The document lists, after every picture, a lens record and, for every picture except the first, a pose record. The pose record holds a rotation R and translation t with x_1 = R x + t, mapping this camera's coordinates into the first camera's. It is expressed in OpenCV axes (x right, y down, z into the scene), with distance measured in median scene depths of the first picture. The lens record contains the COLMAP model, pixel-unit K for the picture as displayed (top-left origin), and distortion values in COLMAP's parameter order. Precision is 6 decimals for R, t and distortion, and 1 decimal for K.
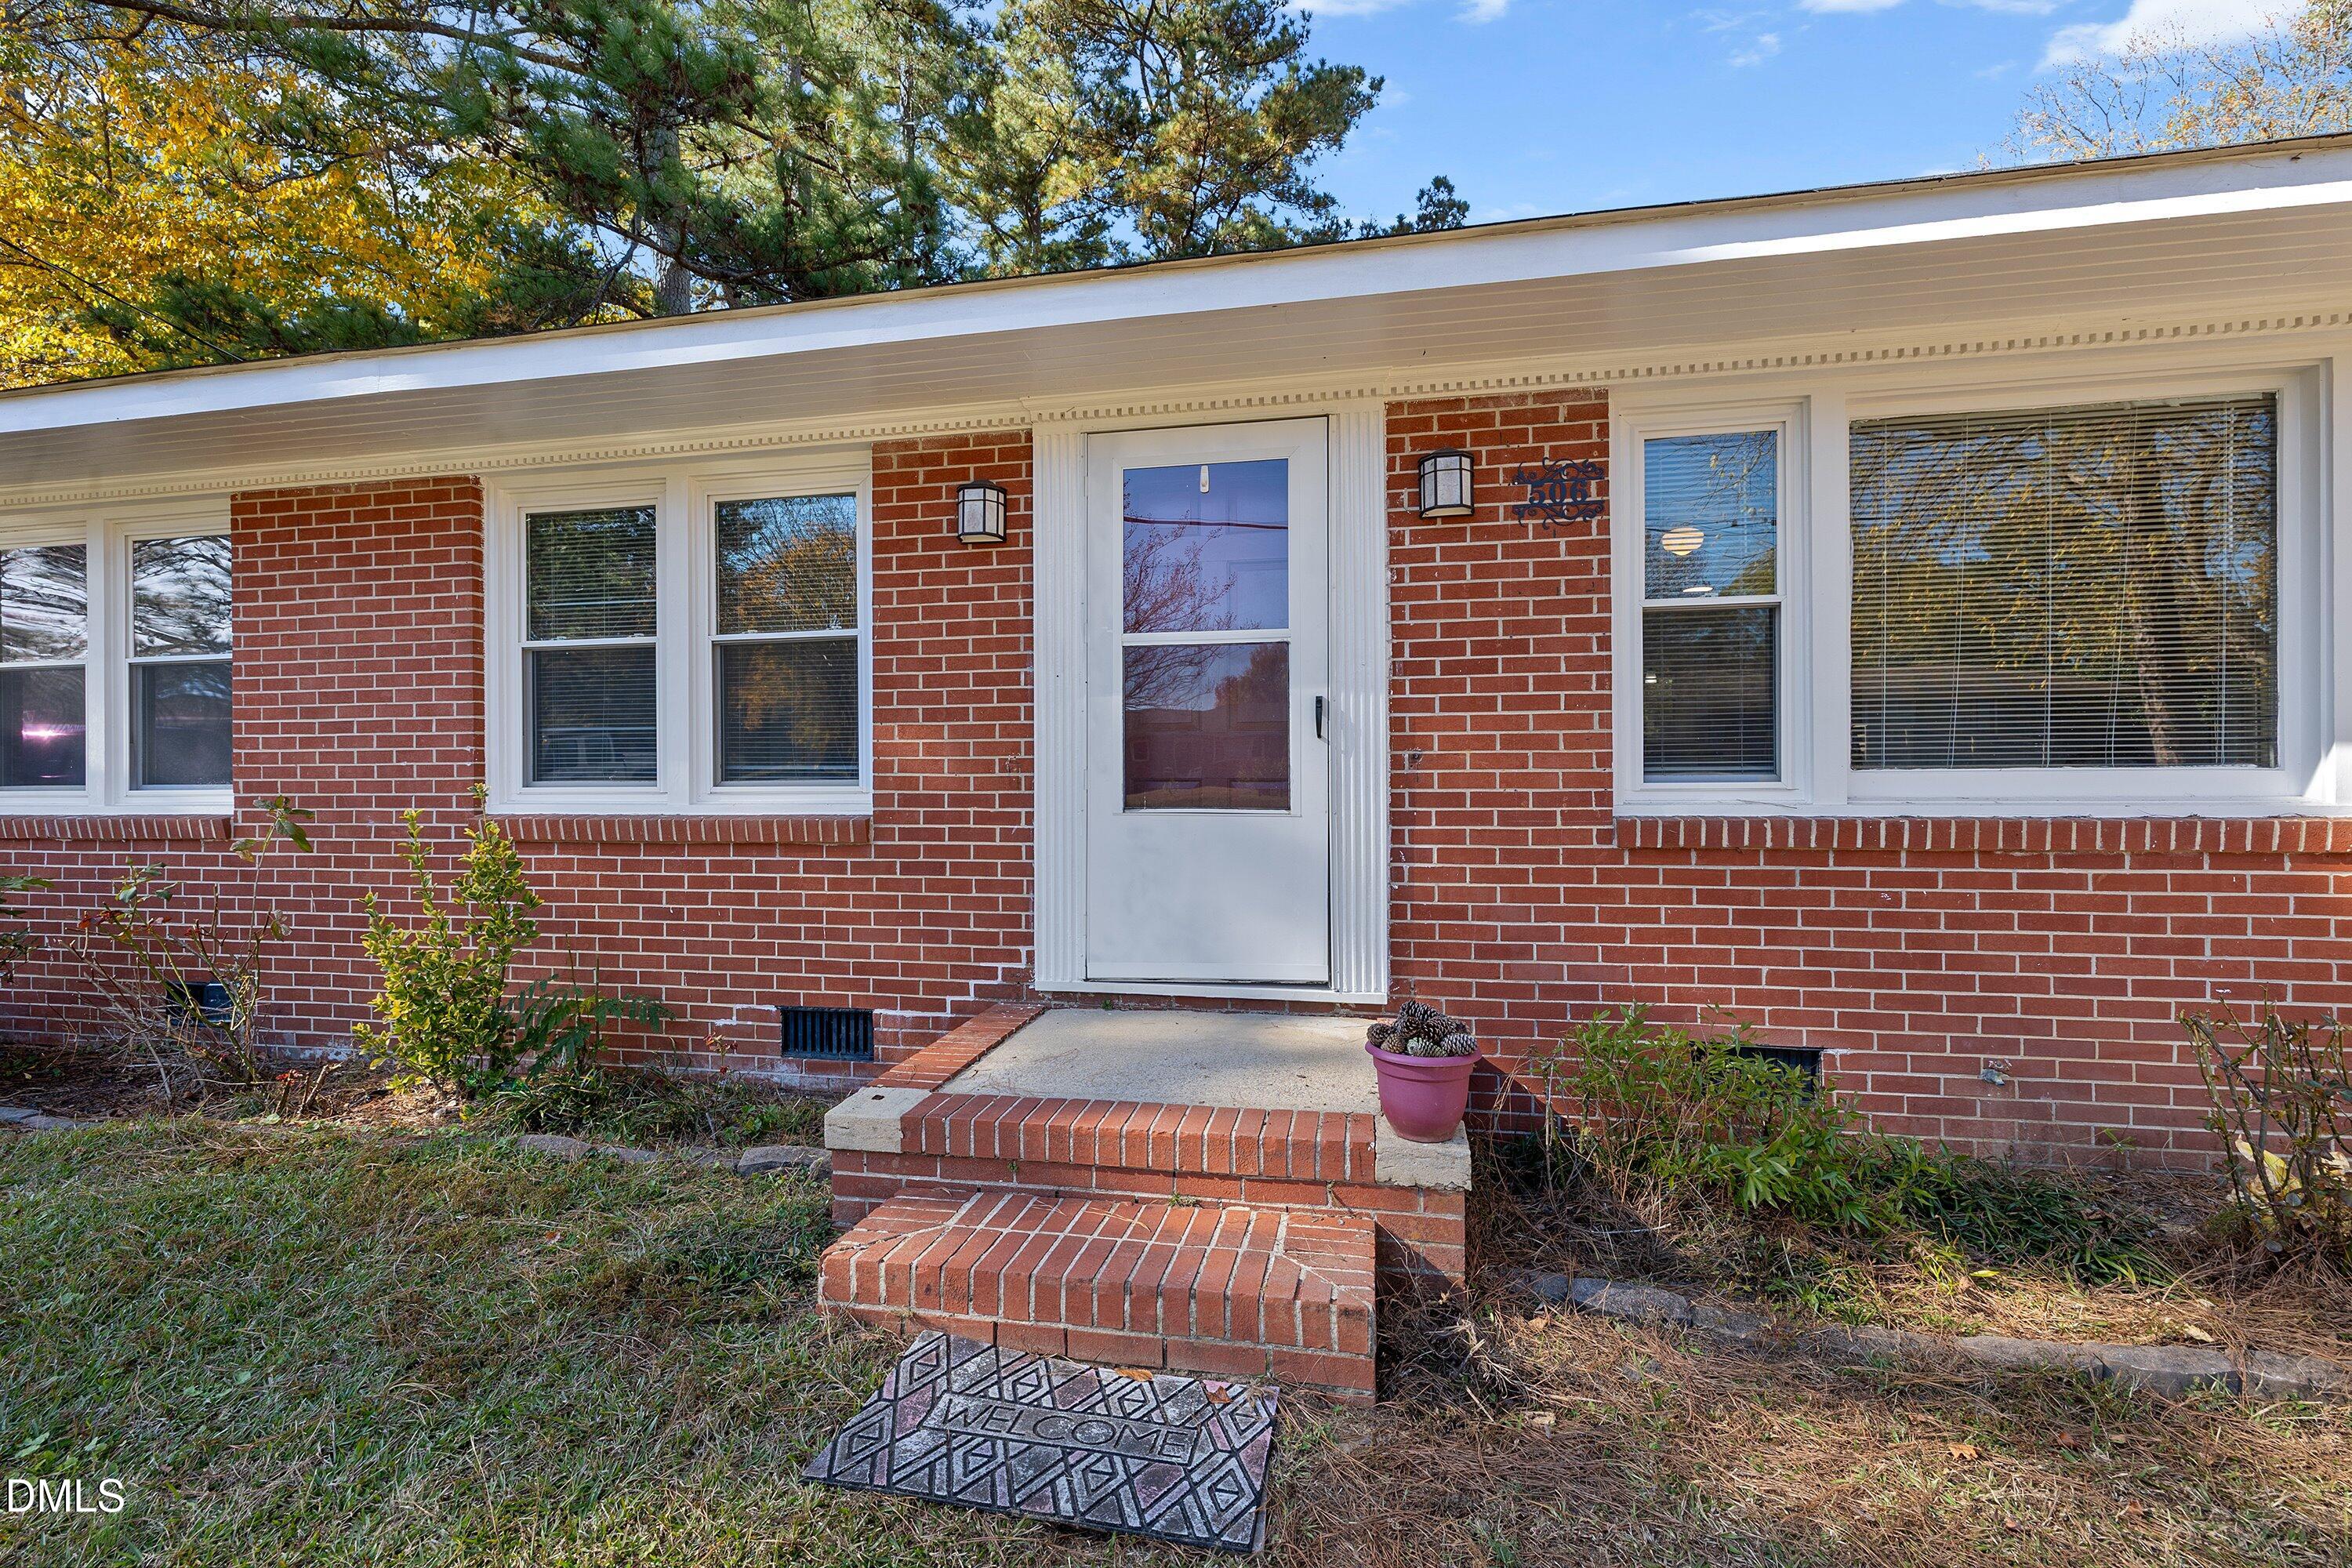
lens RADIAL K [[1009.3, 0, 1176.6], [0, 1009.3, 780.7], [0, 0, 1]] dist [-0.002794, 0.001942]
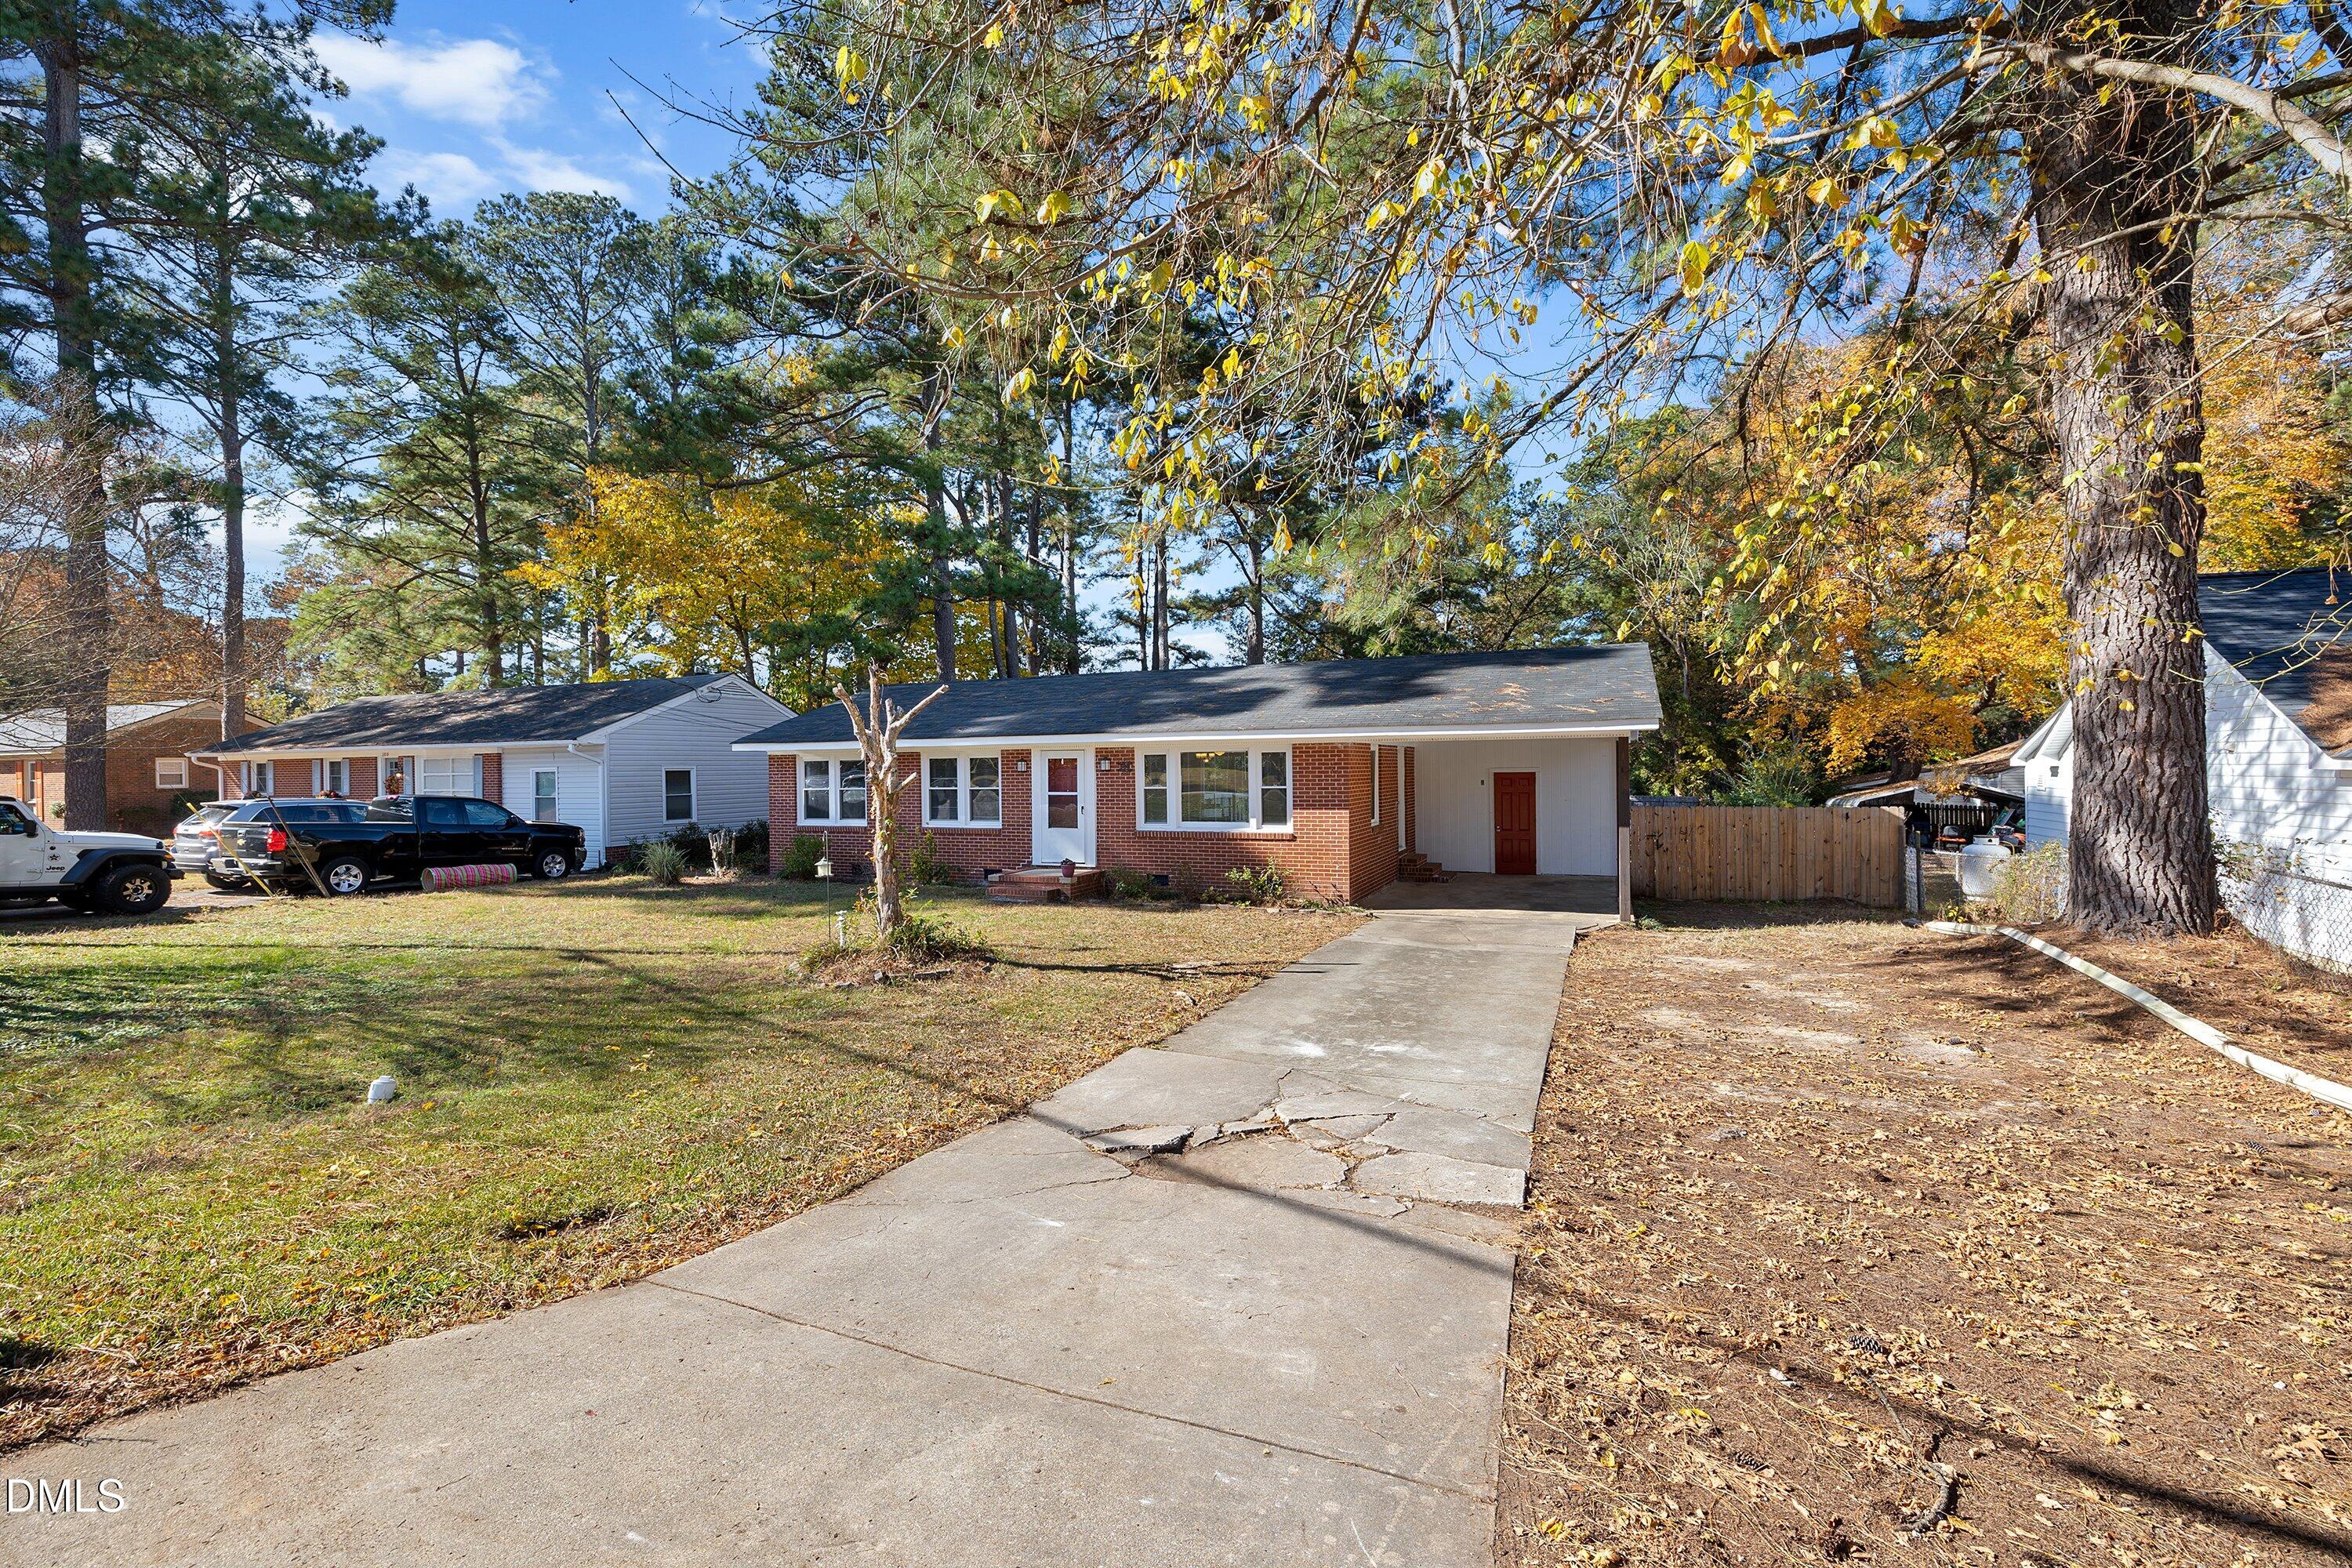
lens RADIAL K [[1009.3, 0, 1165.8], [0, 1009.3, 776.5], [0, 0, 1]] dist [-0.002794, 0.001942]
pose [[0.976210, -0.003261, -0.216803, 1.524601], [0.004838, 0.999966, 0.006746, -0.245192], [0.216774, -0.007634, 0.976192, -3.561019]]
